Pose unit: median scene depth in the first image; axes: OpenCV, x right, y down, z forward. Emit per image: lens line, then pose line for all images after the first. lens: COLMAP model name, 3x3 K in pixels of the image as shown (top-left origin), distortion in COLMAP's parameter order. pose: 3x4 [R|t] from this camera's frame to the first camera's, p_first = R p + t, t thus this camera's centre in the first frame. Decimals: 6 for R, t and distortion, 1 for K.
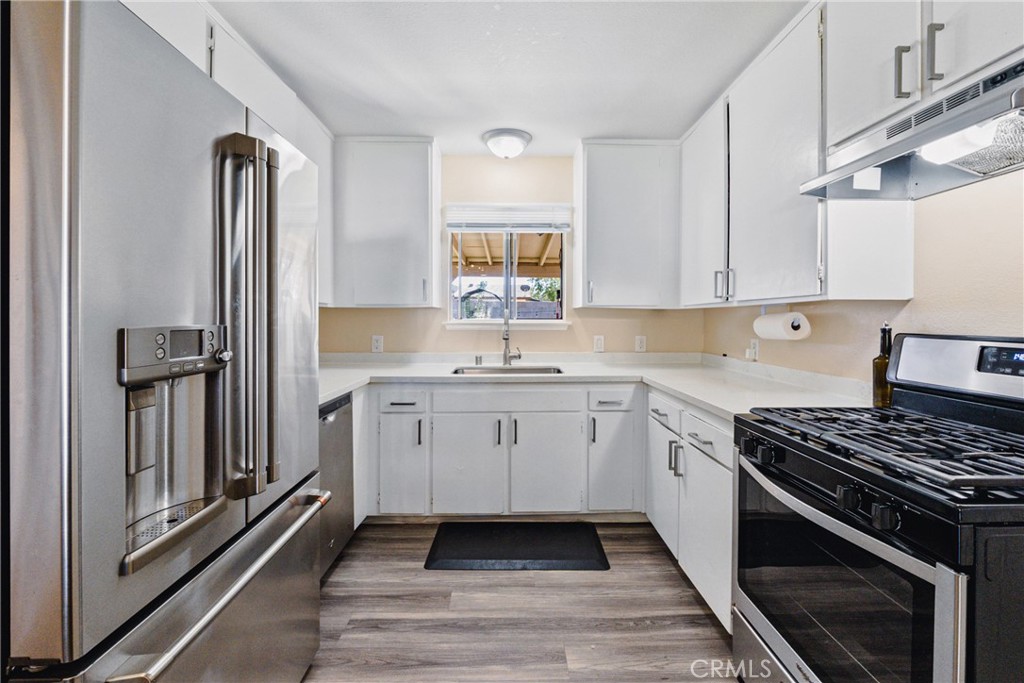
lens RADIAL K [[440.2, 0, 520.7], [0, 440.2, 320.9], [0, 0, 1]] dist [-0.005598, -0.000235]
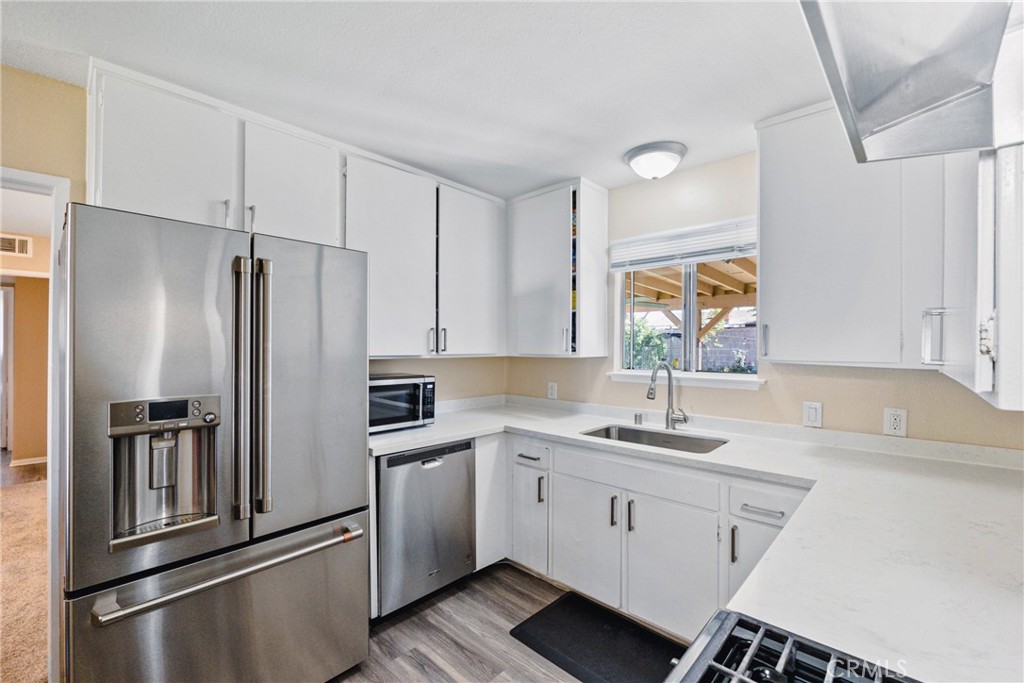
lens RADIAL K [[440.2, 0, 515.2], [0, 440.2, 344.5], [0, 0, 1]] dist [-0.005598, -0.000235]
pose [[0.715574, -0.000588, -0.698537, 0.405898], [-0.004922, 0.999971, -0.005883, -0.060807], [0.698520, 0.007648, 0.715550, 0.262439]]
